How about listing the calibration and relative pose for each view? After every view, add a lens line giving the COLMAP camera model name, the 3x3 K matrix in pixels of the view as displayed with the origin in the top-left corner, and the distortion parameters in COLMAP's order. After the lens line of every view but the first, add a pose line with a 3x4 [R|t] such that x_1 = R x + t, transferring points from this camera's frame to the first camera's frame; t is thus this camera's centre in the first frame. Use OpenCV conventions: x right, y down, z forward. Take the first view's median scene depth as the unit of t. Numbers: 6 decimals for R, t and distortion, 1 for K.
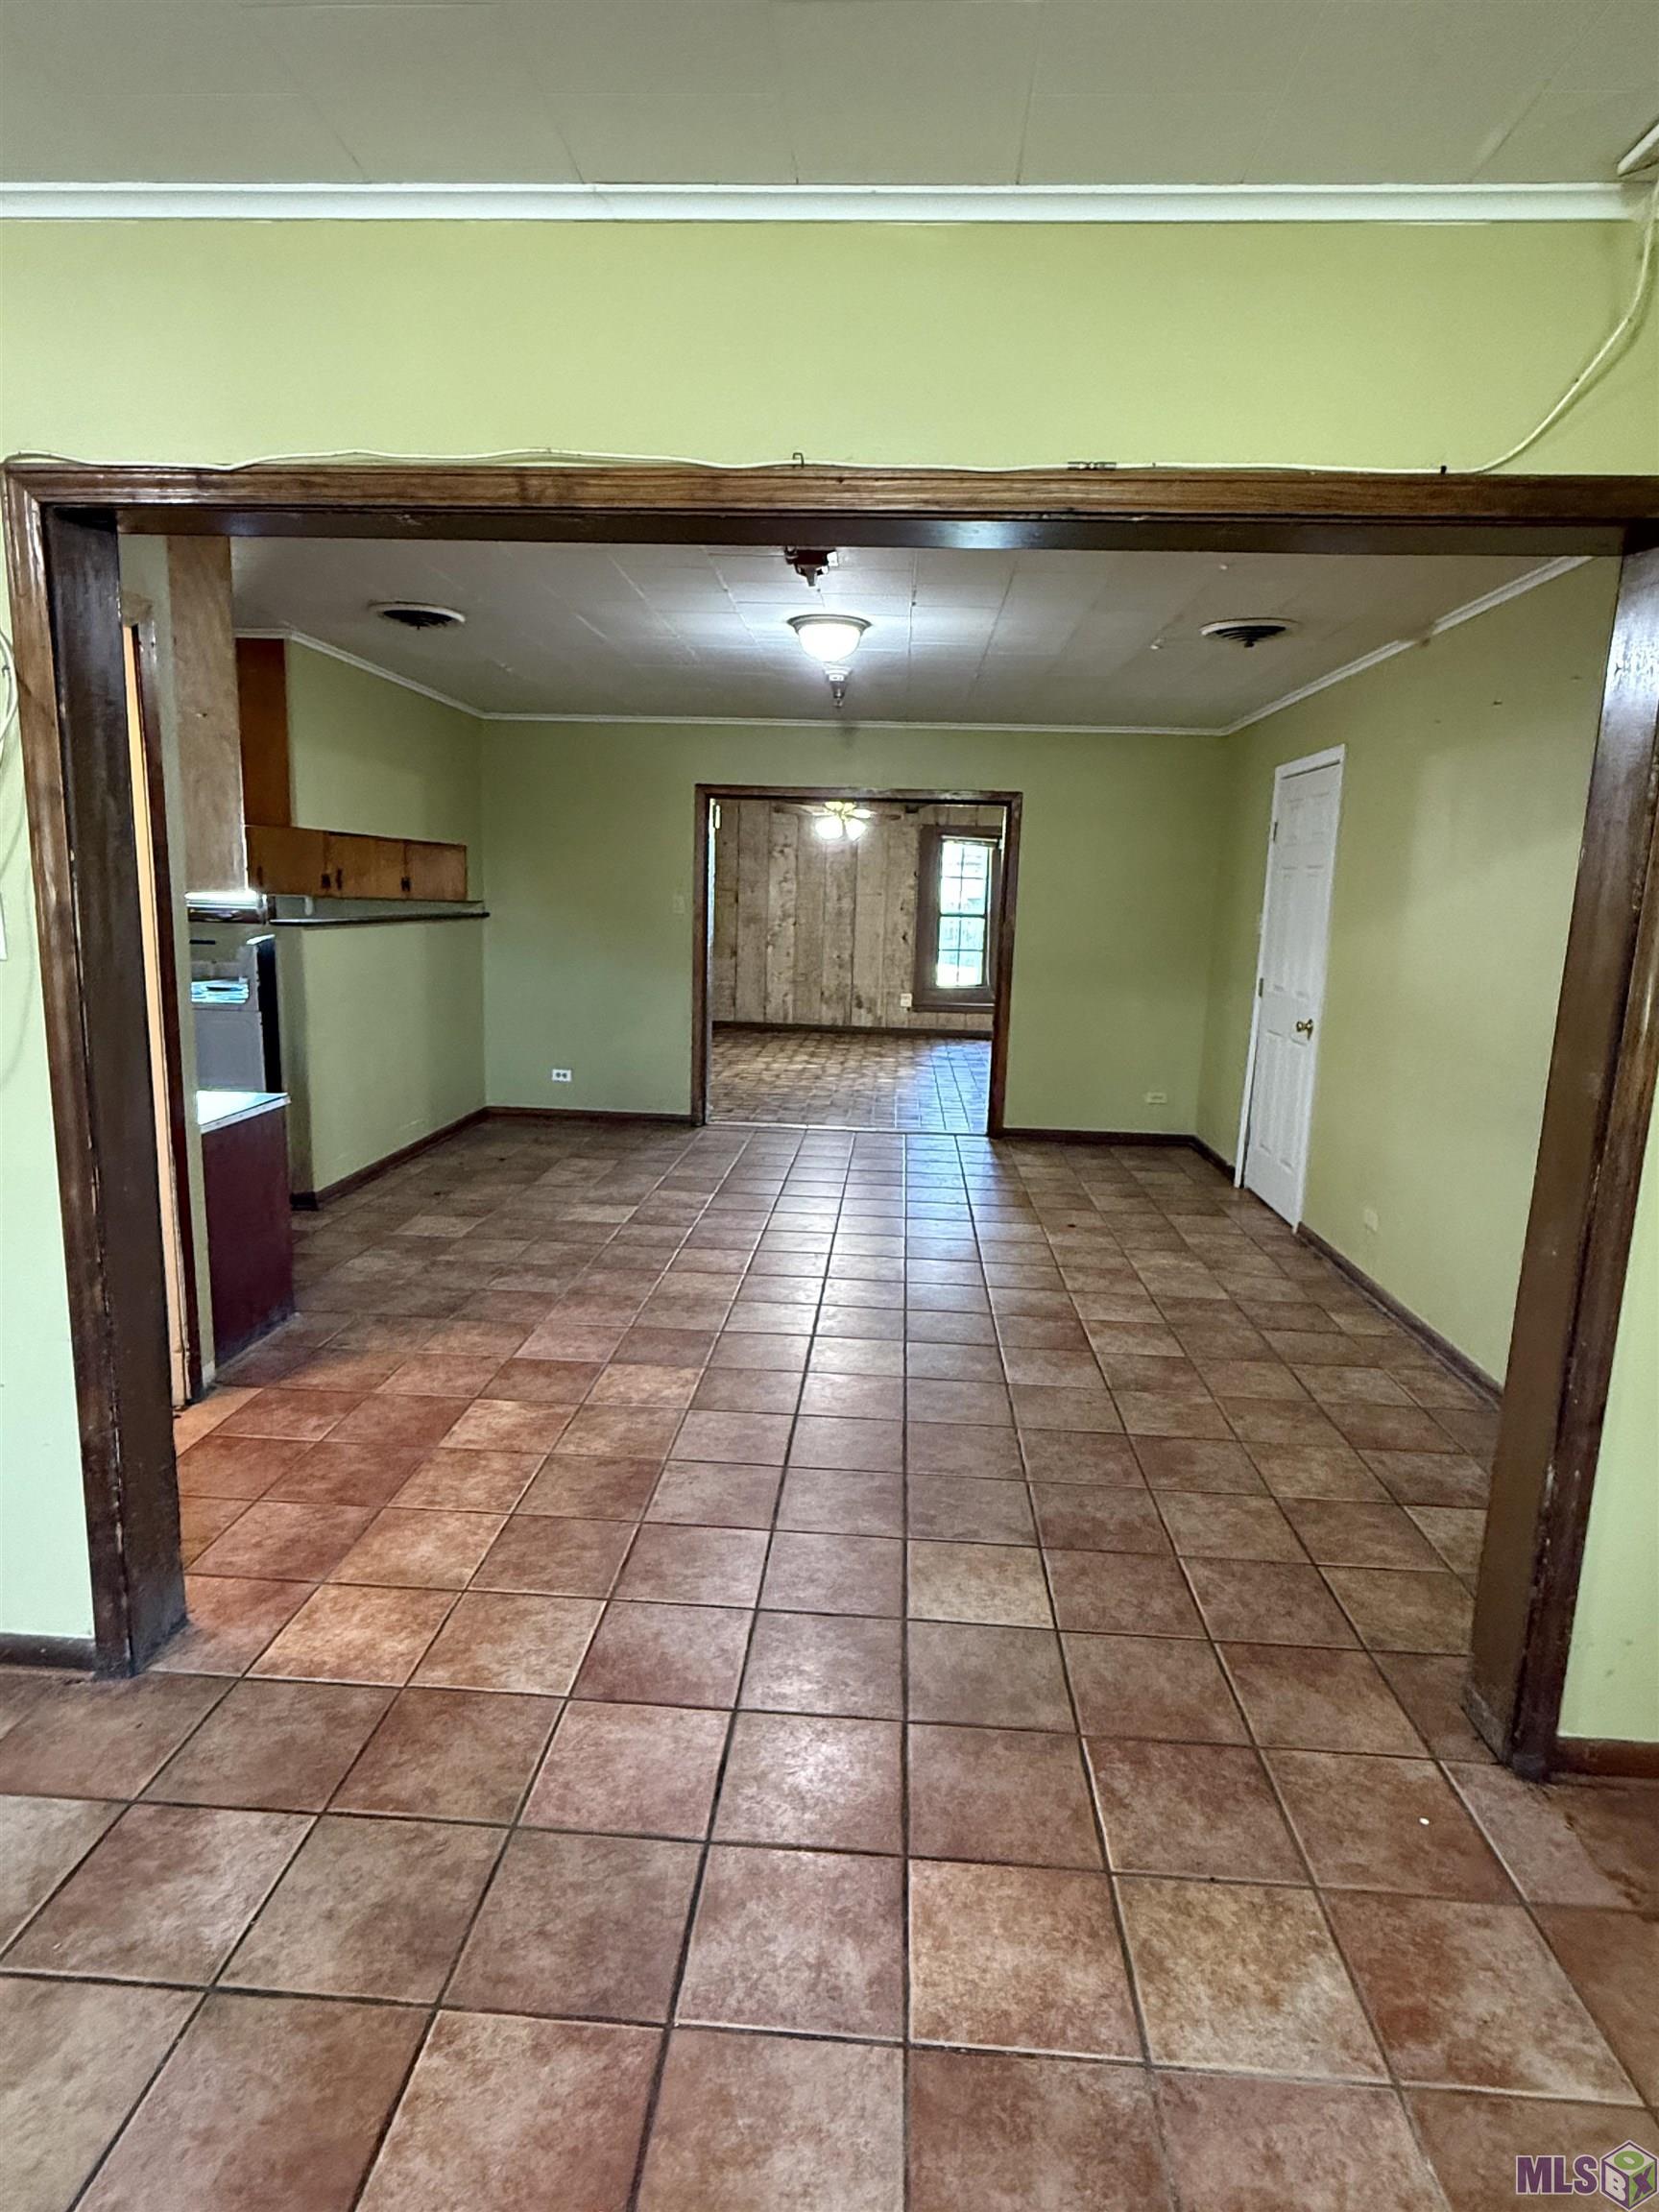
lens RADIAL K [[1197.4, 0, 824.4], [0, 1197.4, 1104.1], [0, 0, 1]] dist [0.000584, -0.000134]
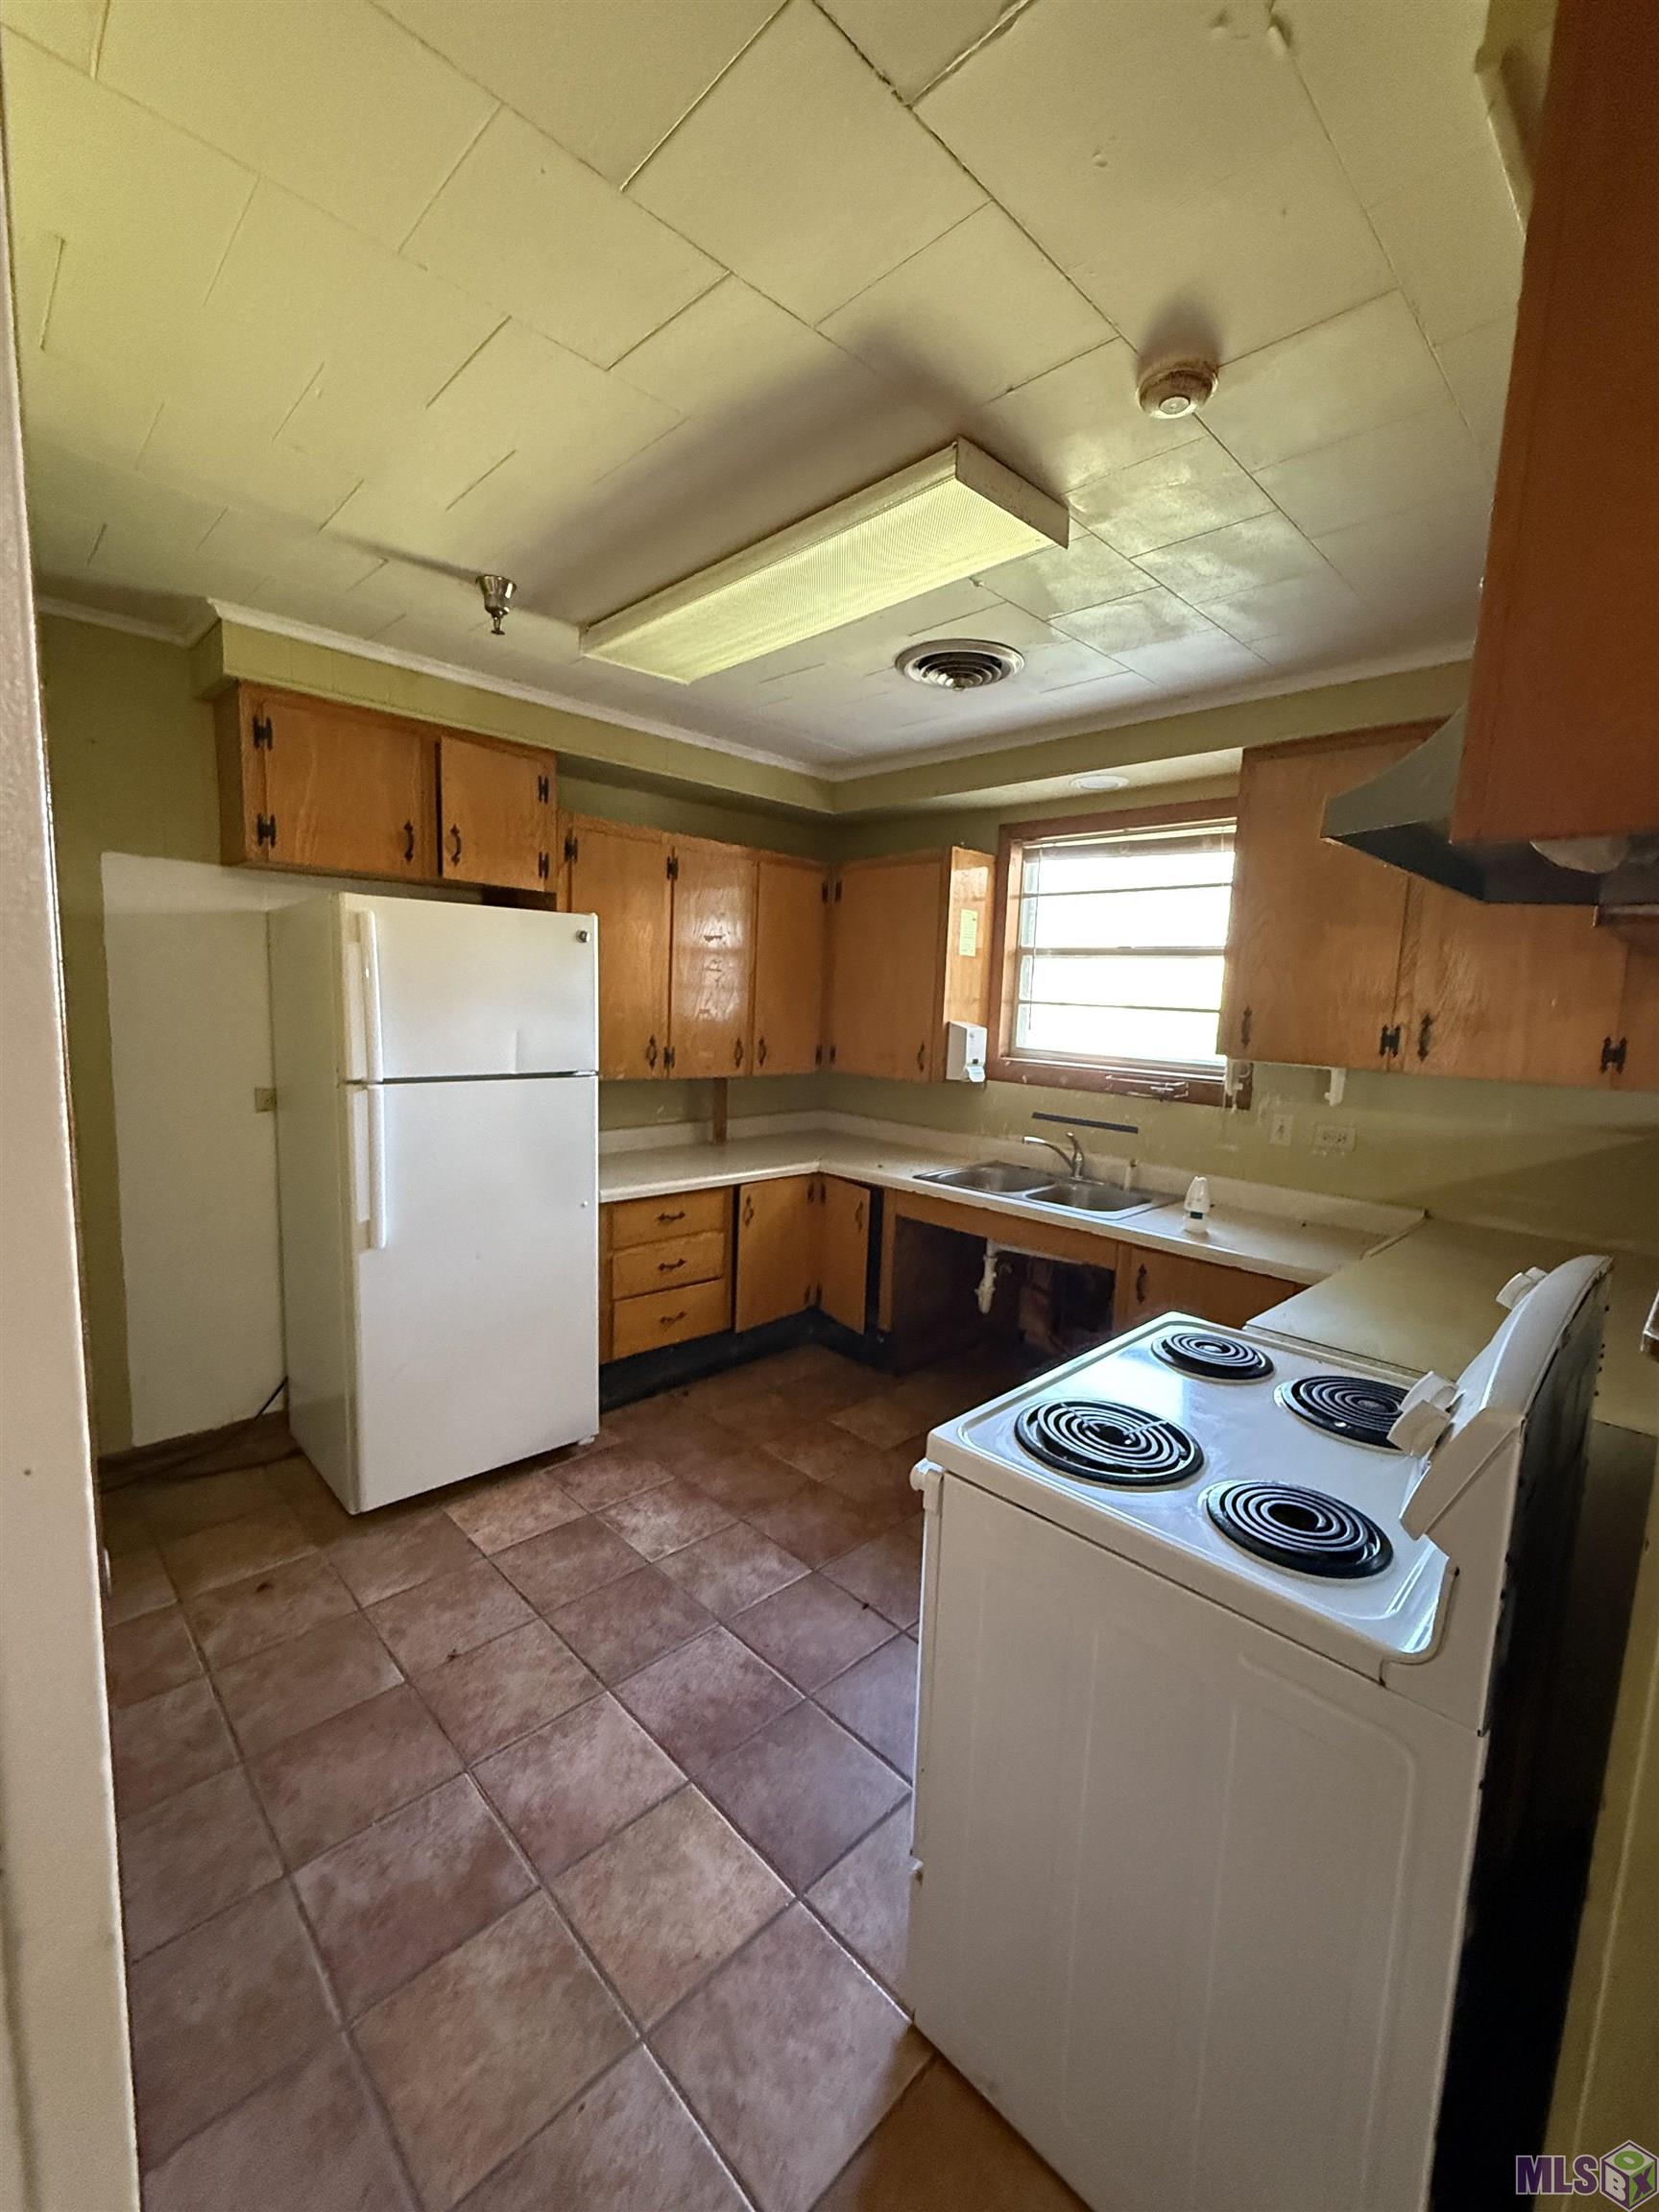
lens RADIAL K [[910.3, 0, 833.6], [0, 910.3, 1115.0], [0, 0, 1]] dist [-0.000018, 0.000777]
pose [[0.744526, 0.087789, -0.661796, -0.529170], [-0.132592, 0.991013, -0.017707, -0.188941], [0.654294, 0.100932, 0.749475, 0.915766]]
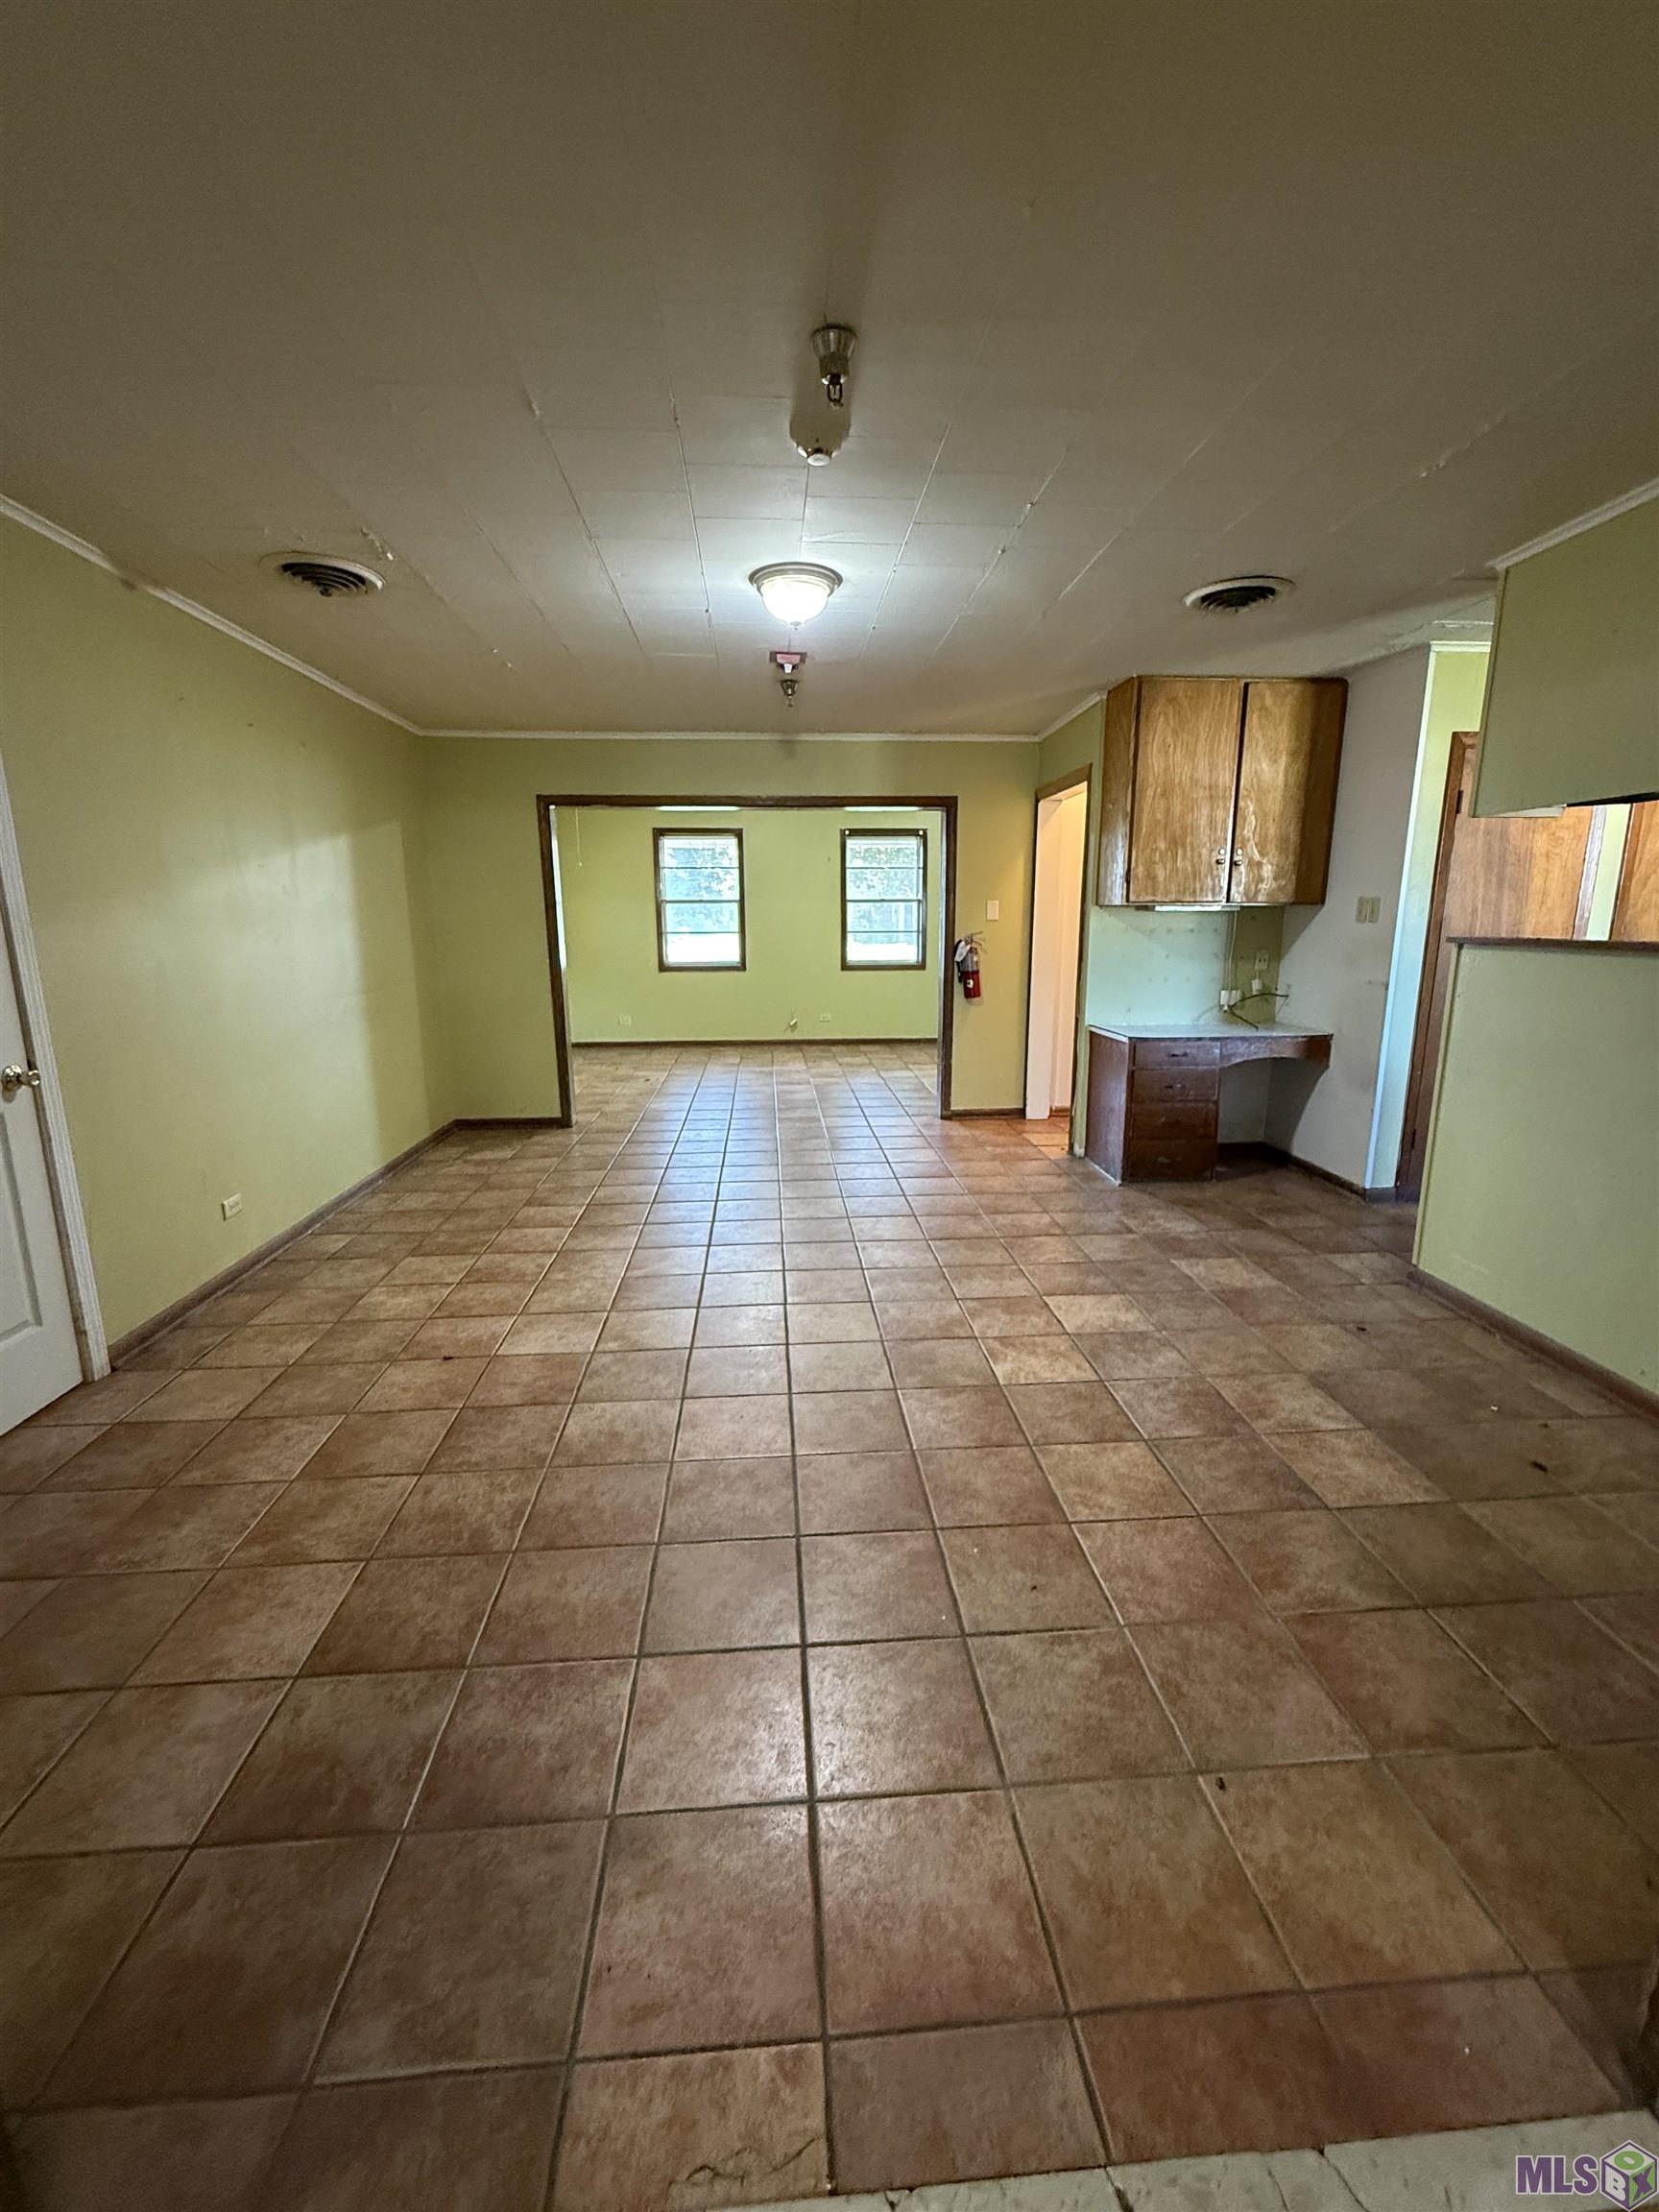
lens RADIAL K [[910.3, 0, 832.6], [0, 910.3, 1104.3], [0, 0, 1]] dist [-0.000018, 0.000777]
pose [[-0.990128, 0.003453, -0.140124, 0.072621], [-0.048245, 0.930218, 0.363824, -0.283274], [0.131602, 0.366992, -0.920868, 1.754367]]
